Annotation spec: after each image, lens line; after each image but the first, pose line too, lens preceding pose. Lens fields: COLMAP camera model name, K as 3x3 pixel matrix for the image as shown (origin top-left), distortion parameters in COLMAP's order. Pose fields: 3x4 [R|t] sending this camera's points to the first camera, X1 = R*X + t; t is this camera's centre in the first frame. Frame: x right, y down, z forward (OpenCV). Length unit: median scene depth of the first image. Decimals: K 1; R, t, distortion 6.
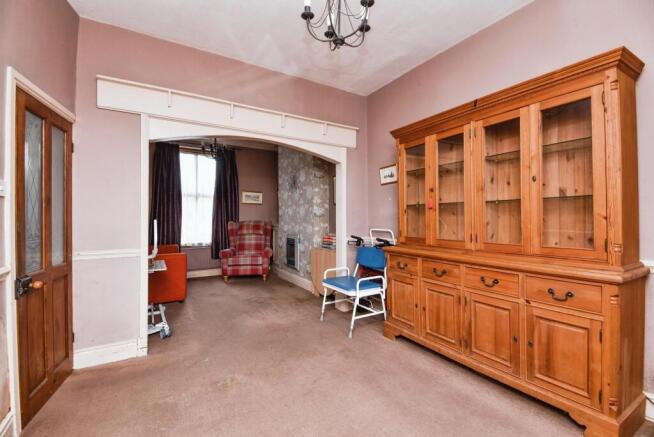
lens RADIAL K [[290.6, 0, 327.0], [0, 290.6, 218.5], [0, 0, 1]] dist [0.000307, -0.000010]
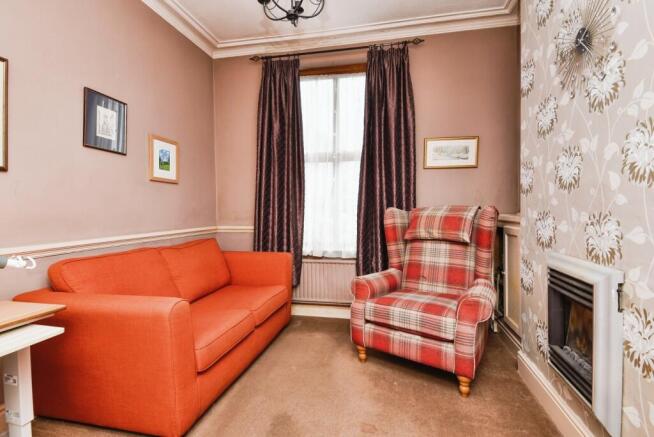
lens RADIAL K [[305.9, 0, 327.0], [0, 305.9, 218.5], [0, 0, 1]] dist [0.001039, 0.000026]
pose [[0.723191, 0.015854, -0.690466, -0.094602], [0.004926, 0.999593, 0.028112, 0.013541], [0.690630, -0.023732, 0.722818, 0.661736]]
